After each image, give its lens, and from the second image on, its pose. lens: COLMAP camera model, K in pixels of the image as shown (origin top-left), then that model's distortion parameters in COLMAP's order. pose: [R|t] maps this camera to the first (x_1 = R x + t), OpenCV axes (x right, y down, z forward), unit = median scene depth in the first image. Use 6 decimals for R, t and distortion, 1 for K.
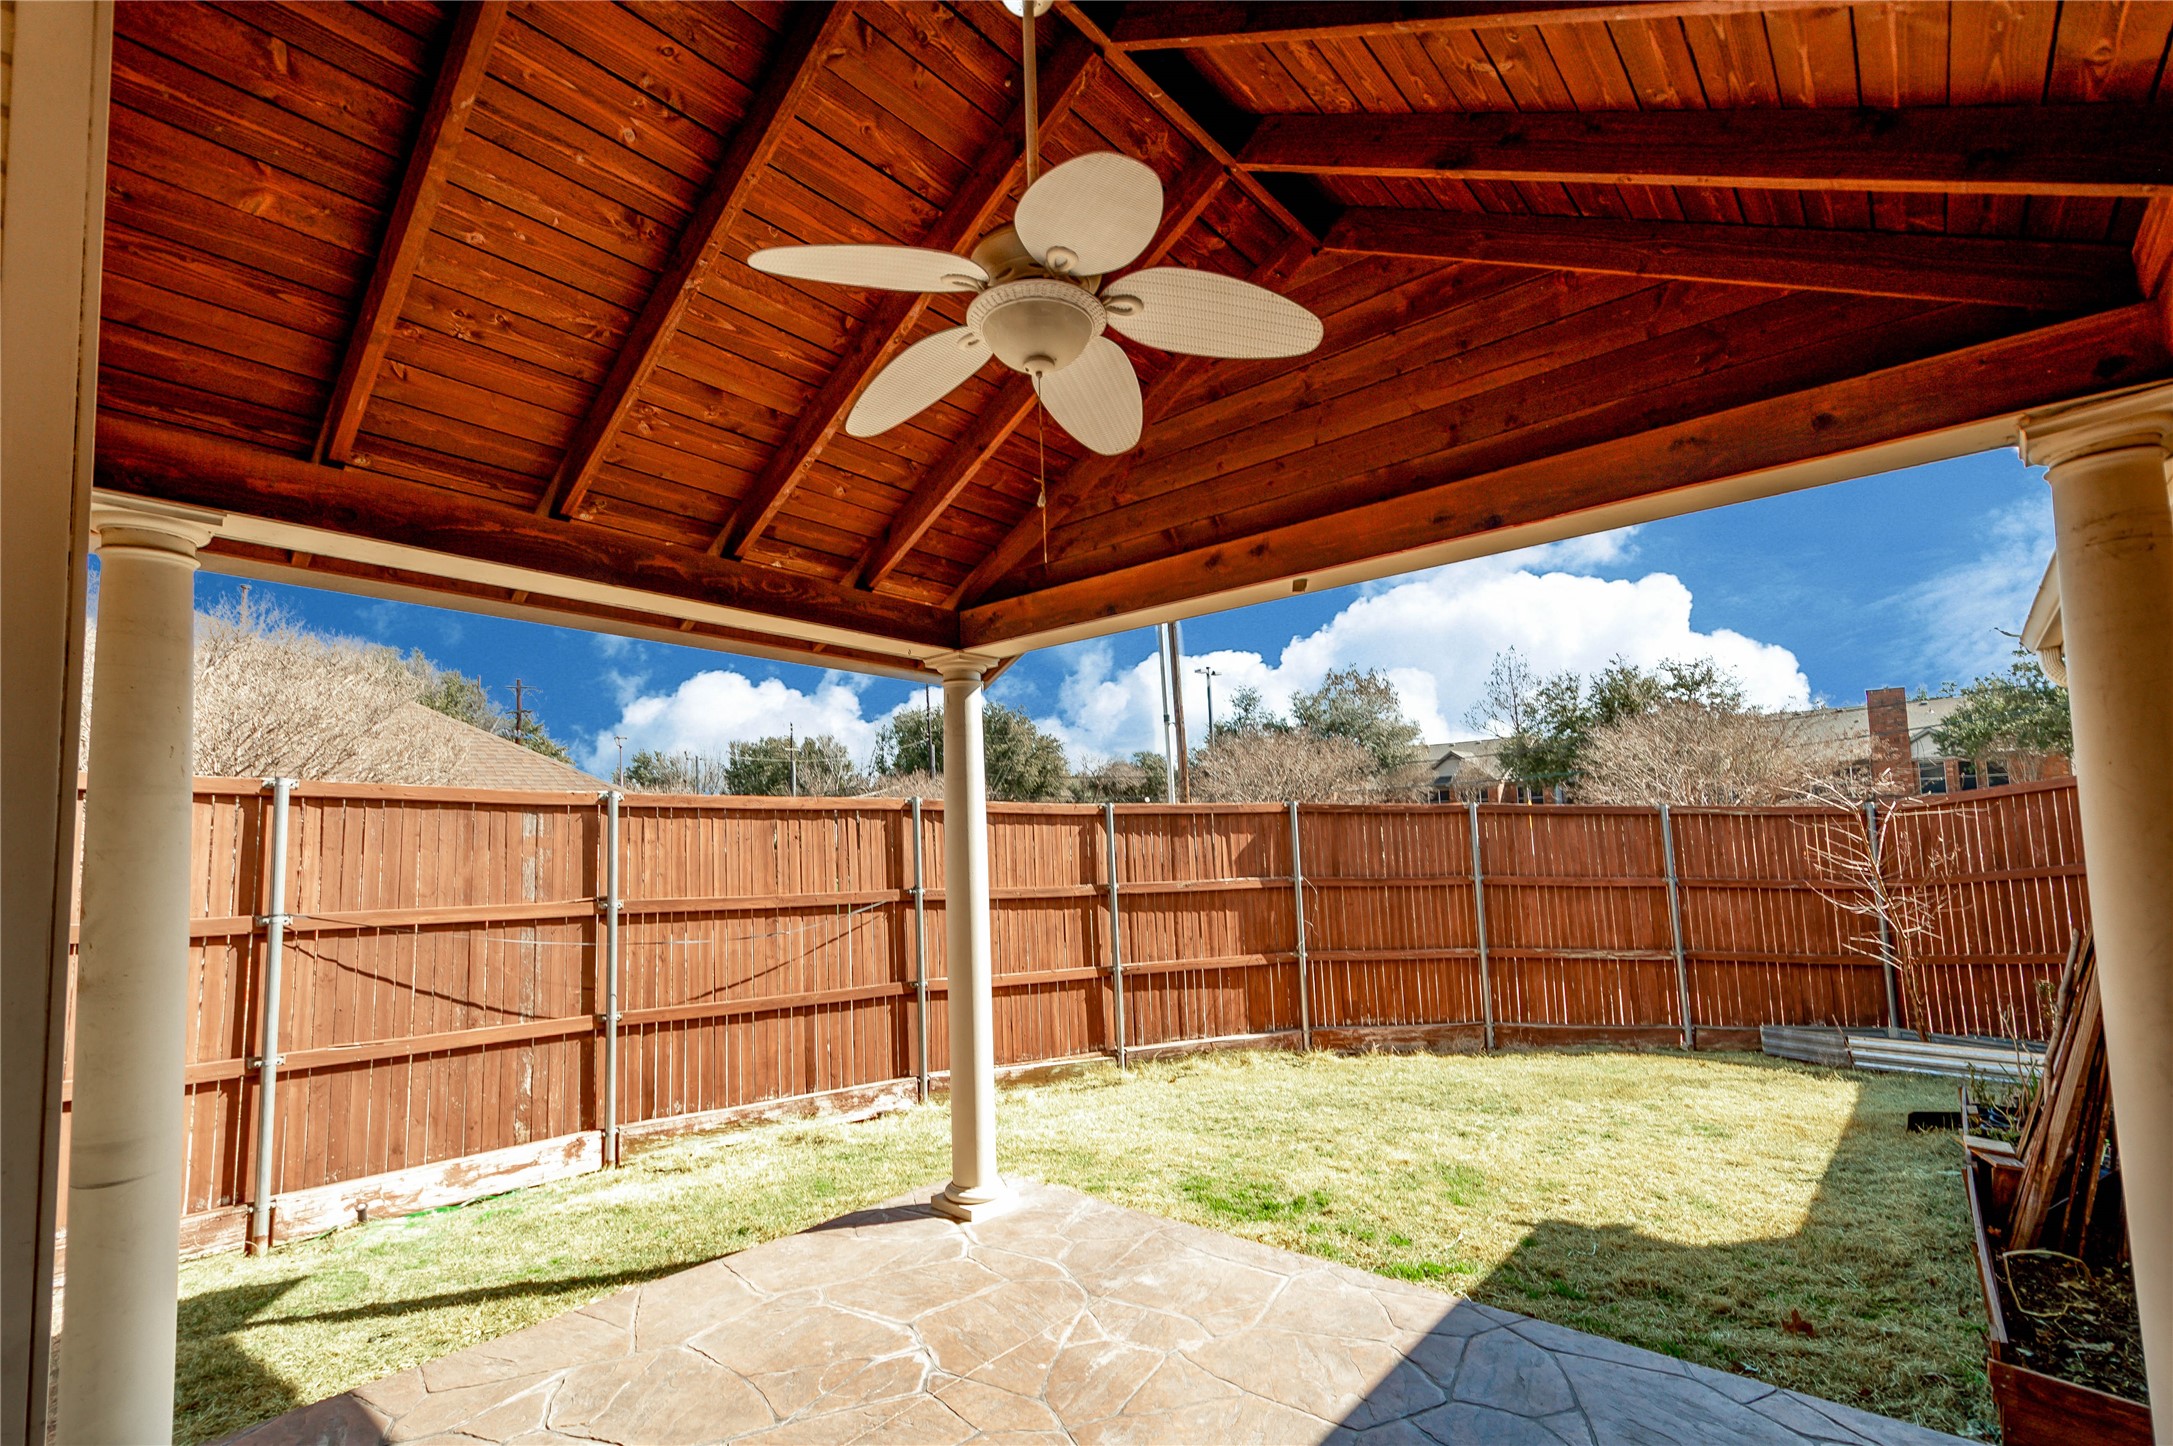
lens RADIAL K [[991.9, 0, 1097.1], [0, 991.9, 722.2], [0, 0, 1]] dist [0.003007, -0.000164]
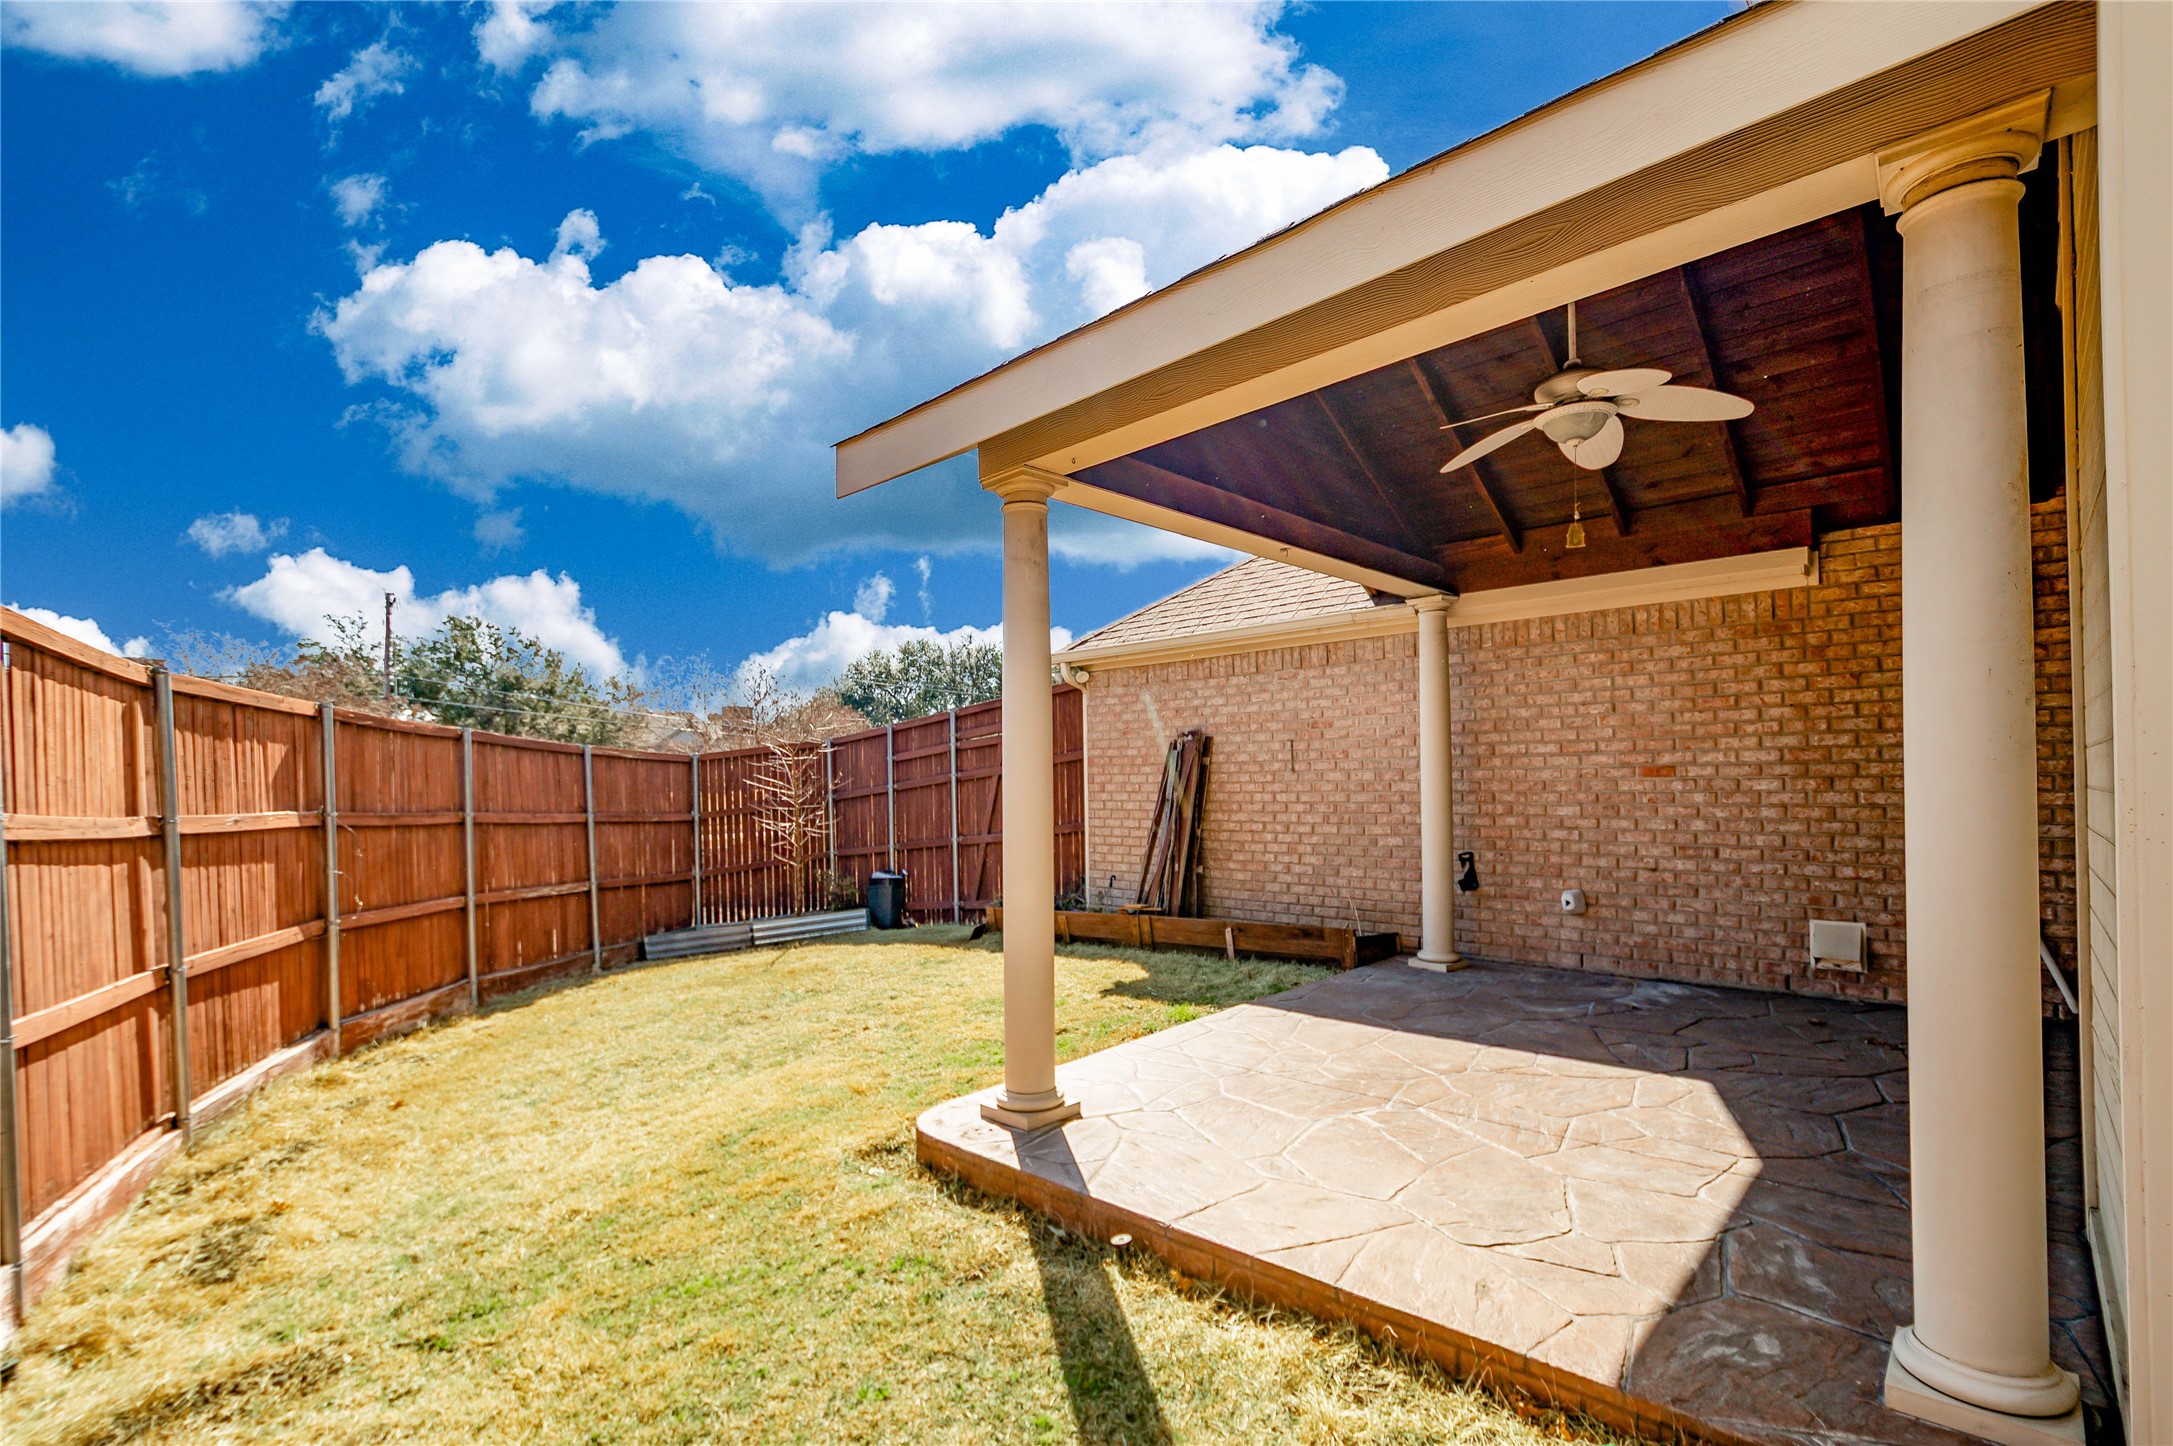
lens RADIAL K [[991.9, 0, 1097.1], [0, 991.9, 722.2], [0, 0, 1]] dist [0.003007, -0.000164]
pose [[0.040716, 0.086299, 0.995437, -0.521231], [-0.093950, 0.992180, -0.082174, 0.110432], [-0.994744, -0.090175, 0.048505, 0.479482]]
